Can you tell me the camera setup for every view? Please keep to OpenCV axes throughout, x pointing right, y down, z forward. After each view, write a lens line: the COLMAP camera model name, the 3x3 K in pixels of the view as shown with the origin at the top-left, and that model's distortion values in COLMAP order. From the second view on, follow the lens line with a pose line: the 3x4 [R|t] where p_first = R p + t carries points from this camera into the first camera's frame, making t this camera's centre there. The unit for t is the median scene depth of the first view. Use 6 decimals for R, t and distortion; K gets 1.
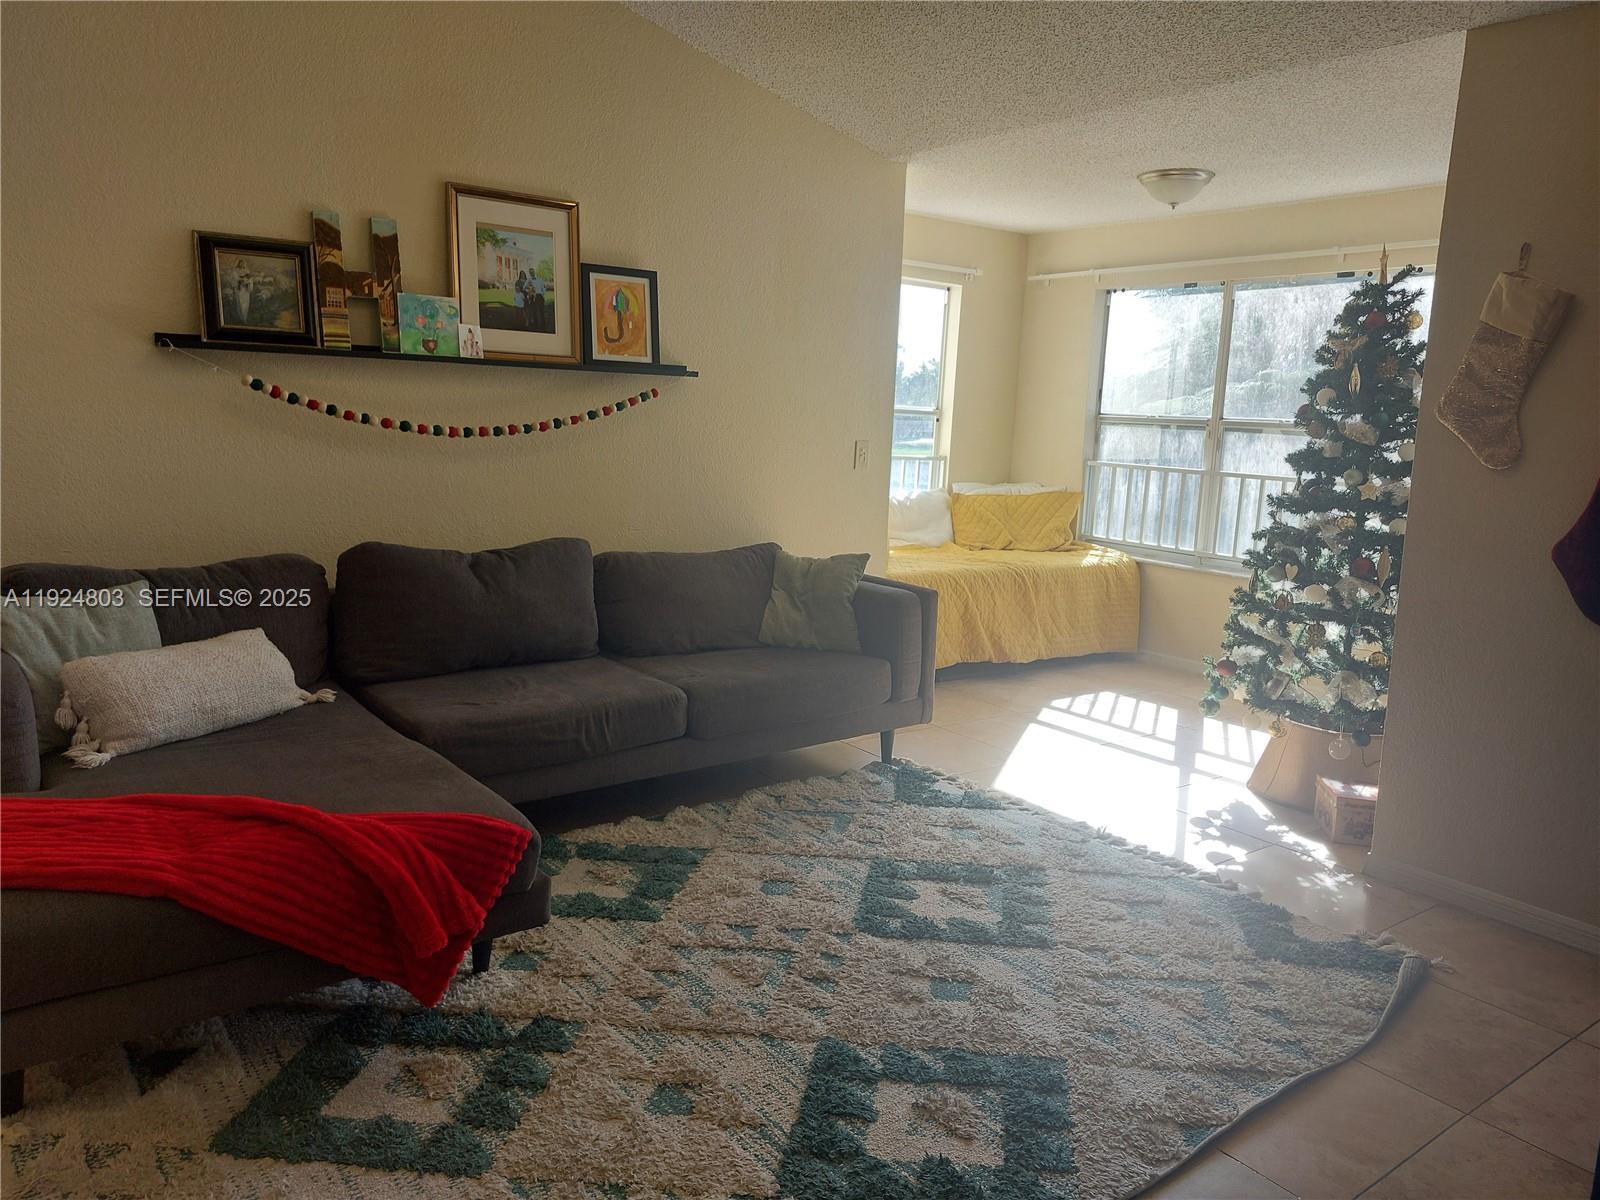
lens RADIAL K [[1149.0, 0, 808.0], [0, 1149.0, 572.1], [0, 0, 1]] dist [0.091083, -0.137401]
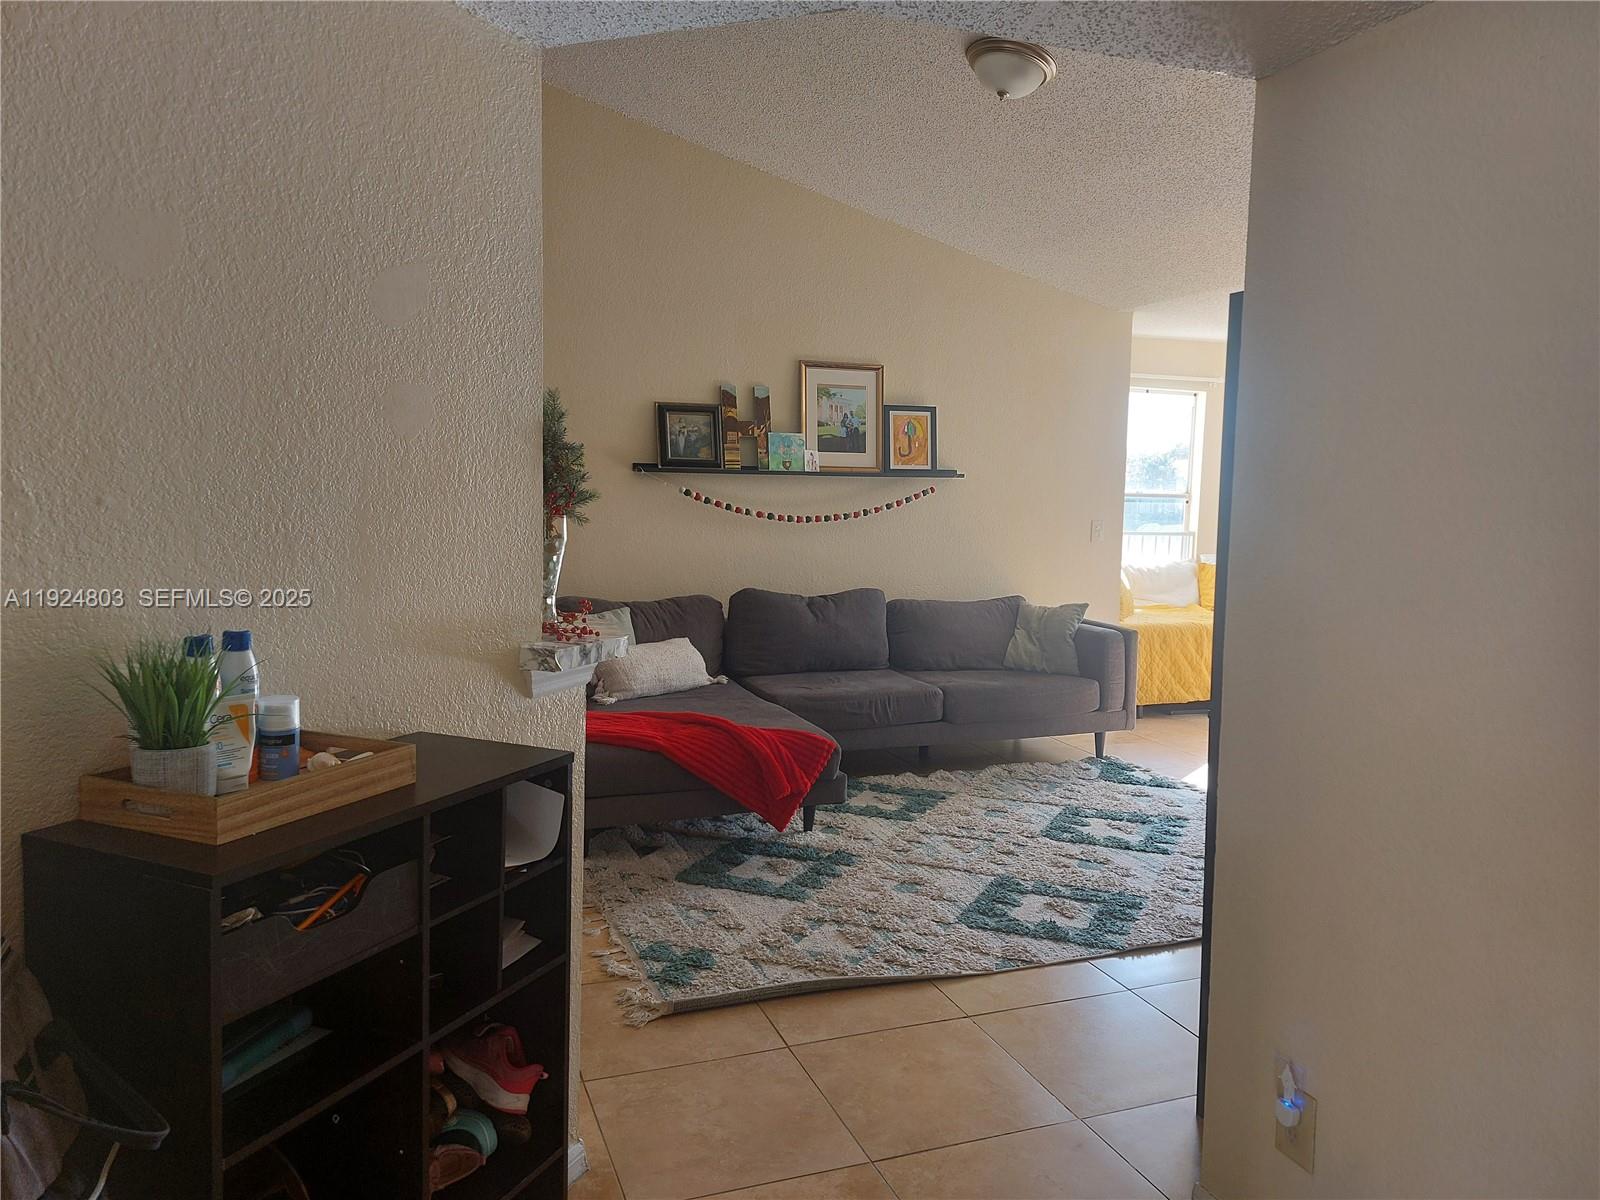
lens RADIAL K [[1149.0, 0, 808.0], [0, 1149.0, 572.1], [0, 0, 1]] dist [0.091083, -0.137401]
pose [[0.958575, 0.002060, -0.284832, 0.146311], [-0.021902, 0.997546, -0.066495, 0.052820], [0.283996, 0.069979, 0.956268, -0.472336]]
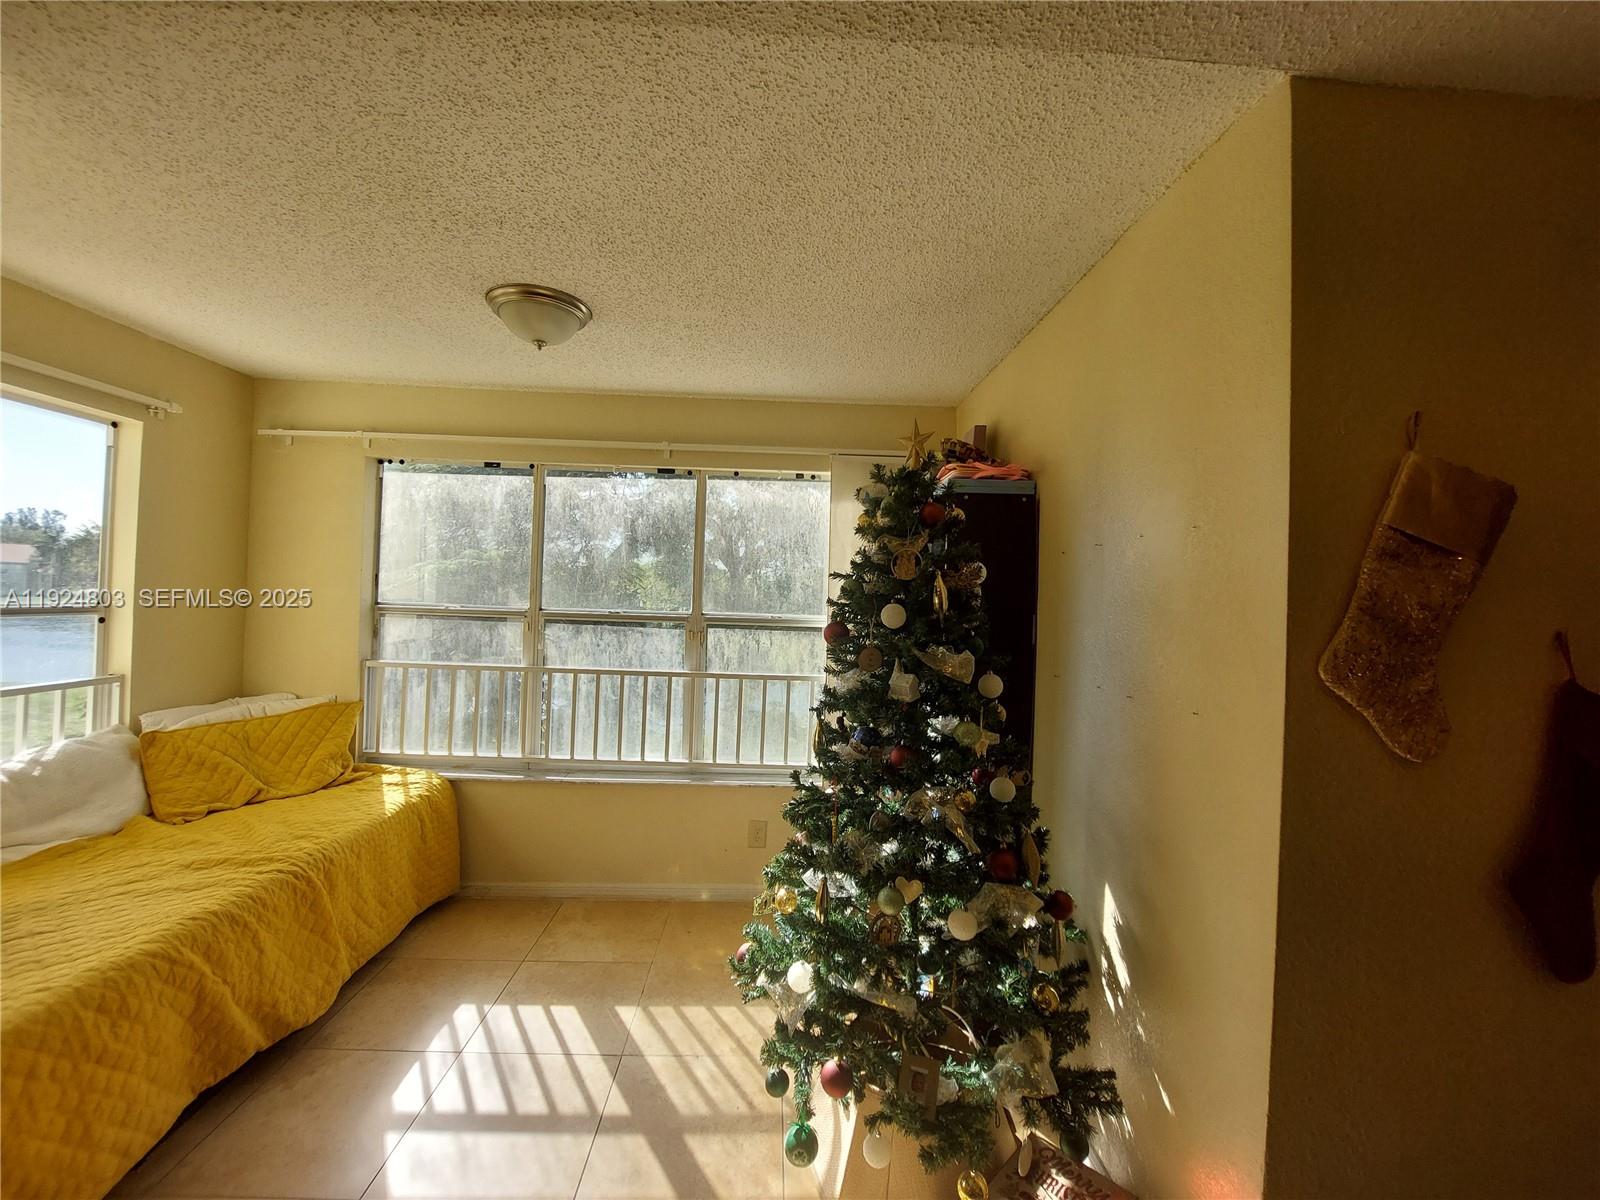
lens RADIAL K [[652.1, 0, 792.6], [0, 652.1, 592.2], [0, 0, 1]] dist [-0.011964, -0.000133]
pose [[0.598535, -0.023912, 0.800740, 0.105021], [0.105471, 0.993206, -0.049178, -0.167839], [-0.794123, 0.113889, 0.596990, 0.892792]]
